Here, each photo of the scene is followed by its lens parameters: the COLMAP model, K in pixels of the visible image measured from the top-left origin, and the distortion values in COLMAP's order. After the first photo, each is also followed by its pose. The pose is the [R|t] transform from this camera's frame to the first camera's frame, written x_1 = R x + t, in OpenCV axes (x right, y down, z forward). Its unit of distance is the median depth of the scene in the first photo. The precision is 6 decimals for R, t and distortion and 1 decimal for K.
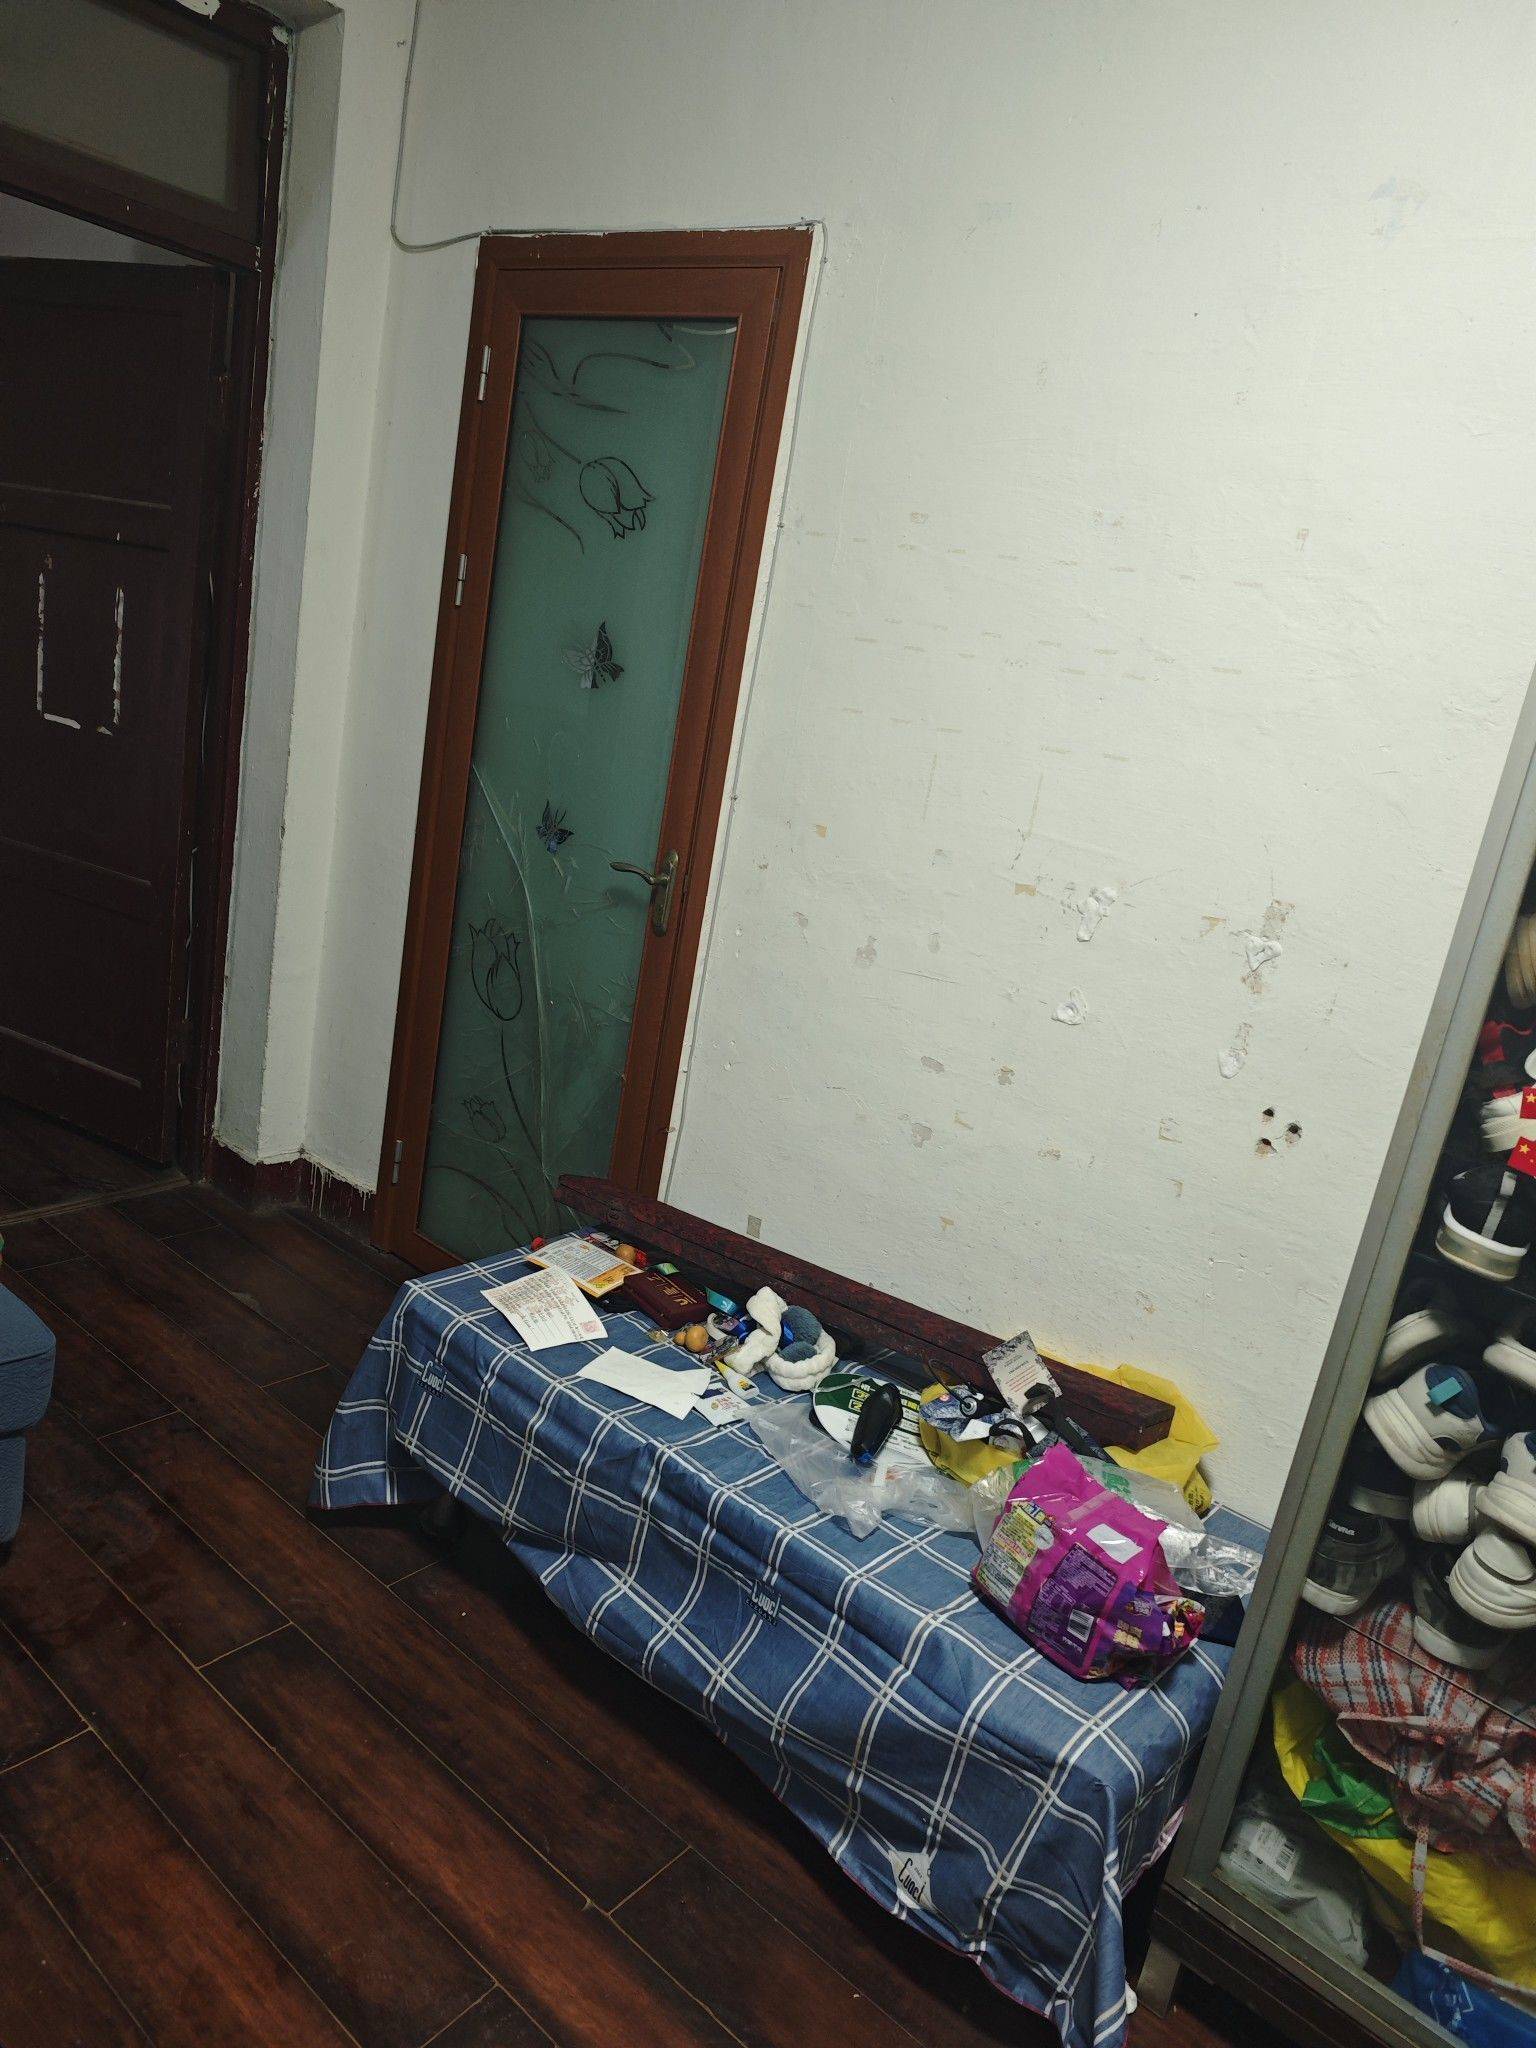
lens RADIAL K [[1444.5, 0, 766.0], [0, 1444.5, 1025.6], [0, 0, 1]] dist [0.005684, 0.000808]
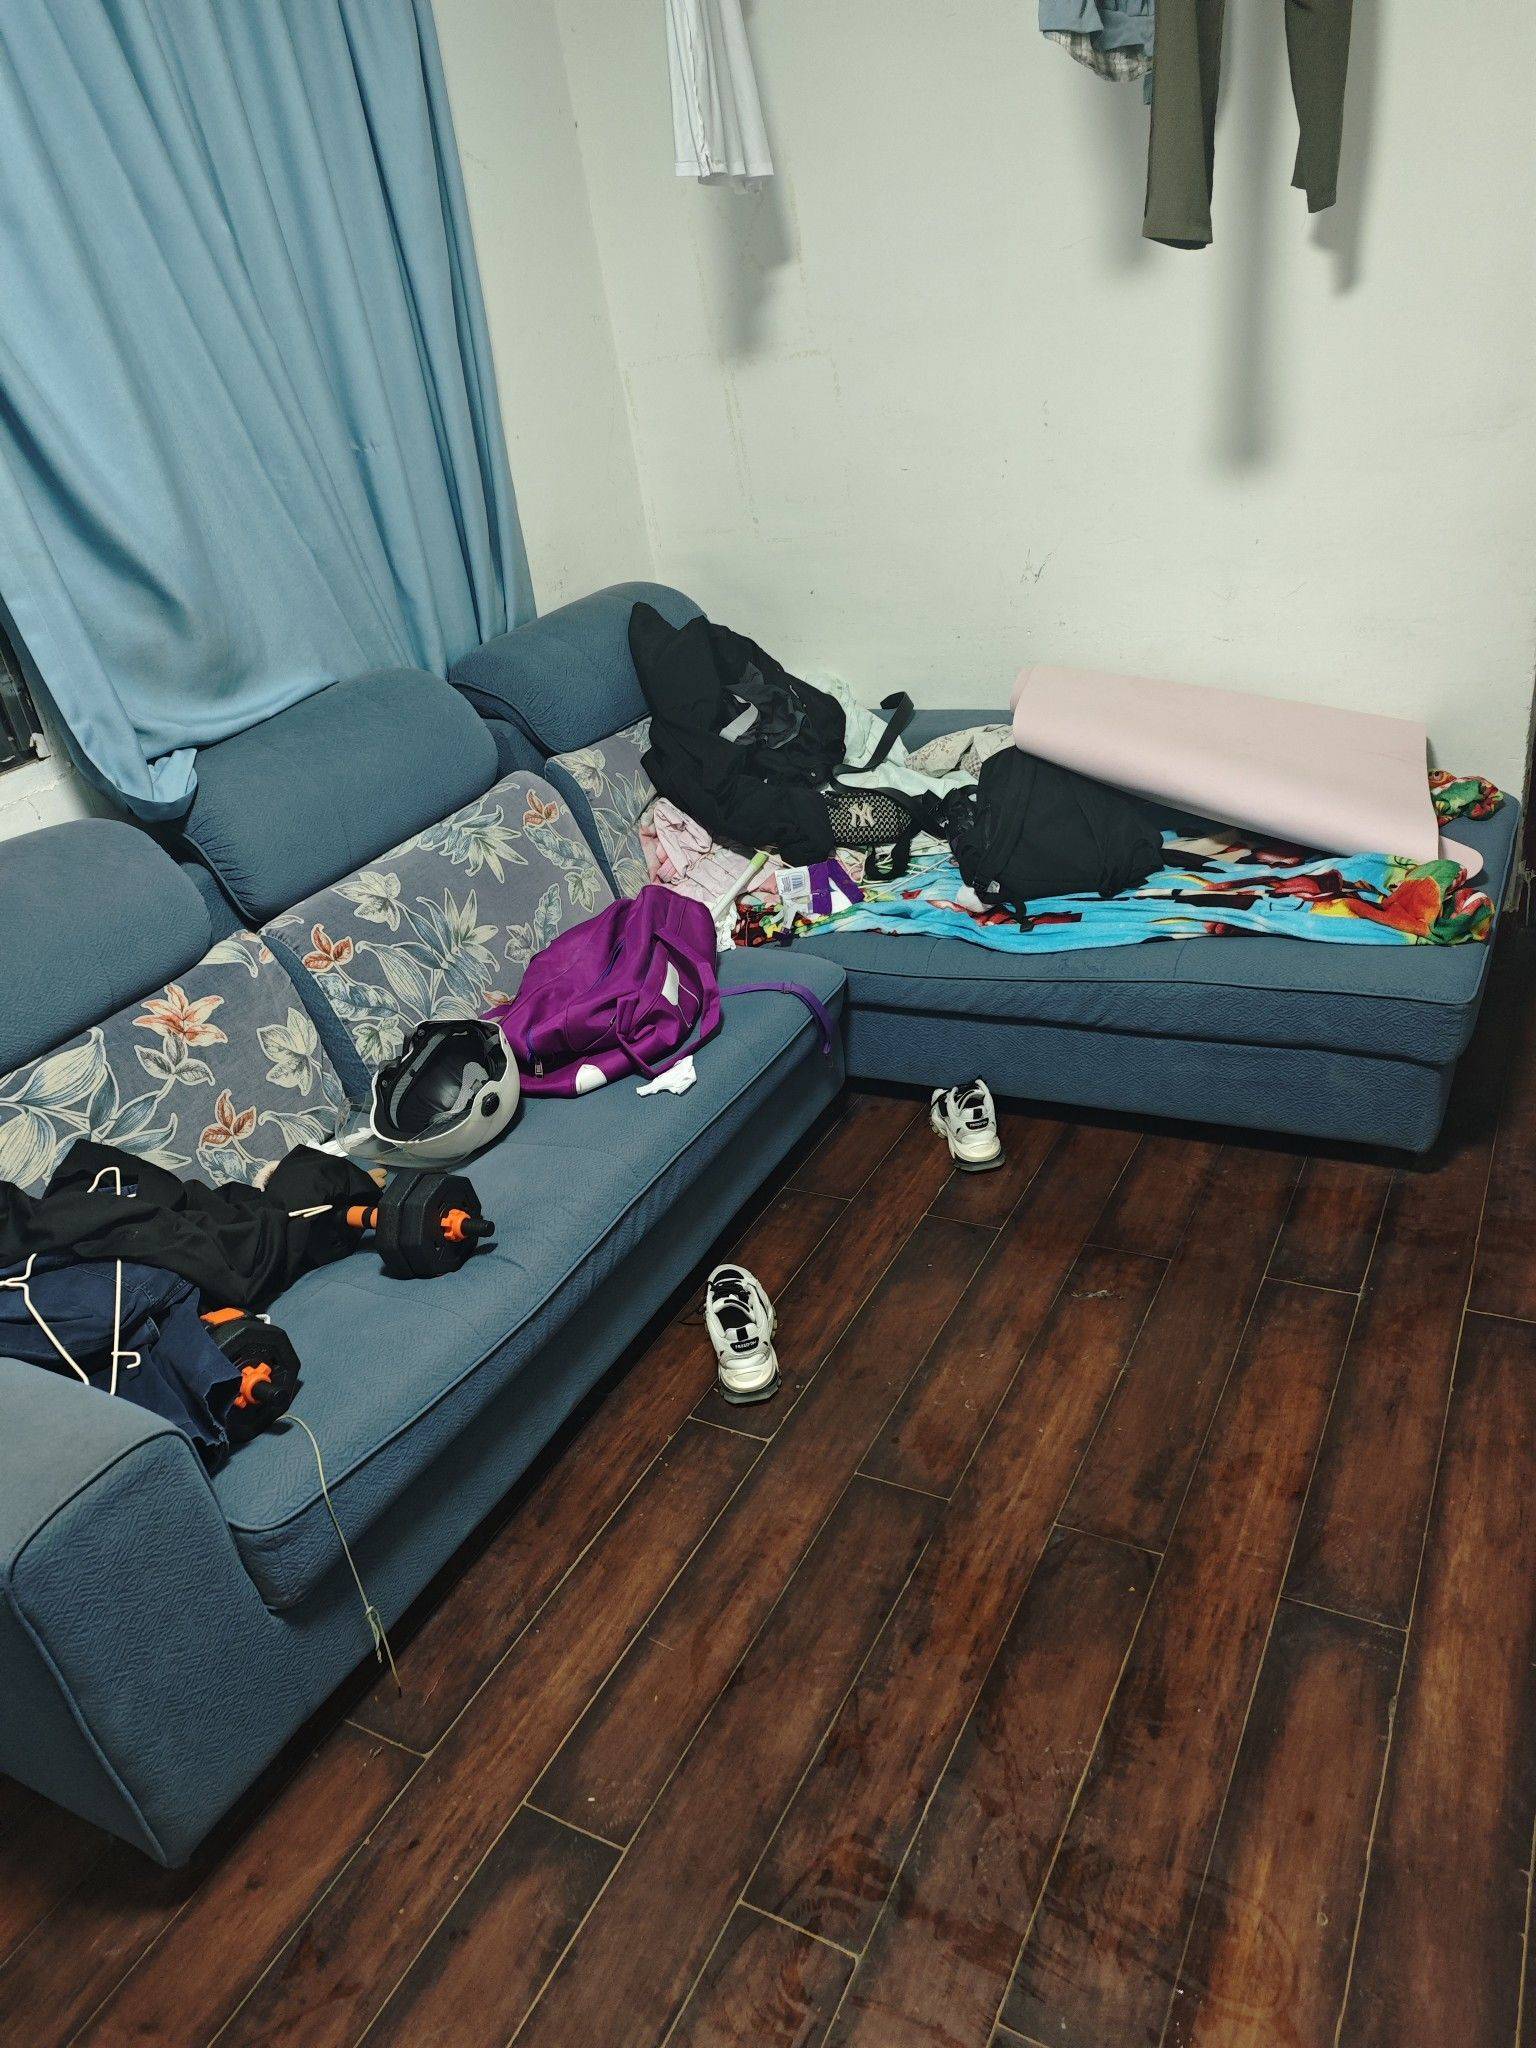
lens RADIAL K [[1444.5, 0, 767.3], [0, 1444.5, 1024.0], [0, 0, 1]] dist [0.005684, 0.000808]
pose [[0.155946, 0.280046, -0.947236, 0.629206], [-0.094405, 0.958804, 0.267923, -0.024804], [0.983244, 0.047643, 0.175959, 0.301603]]
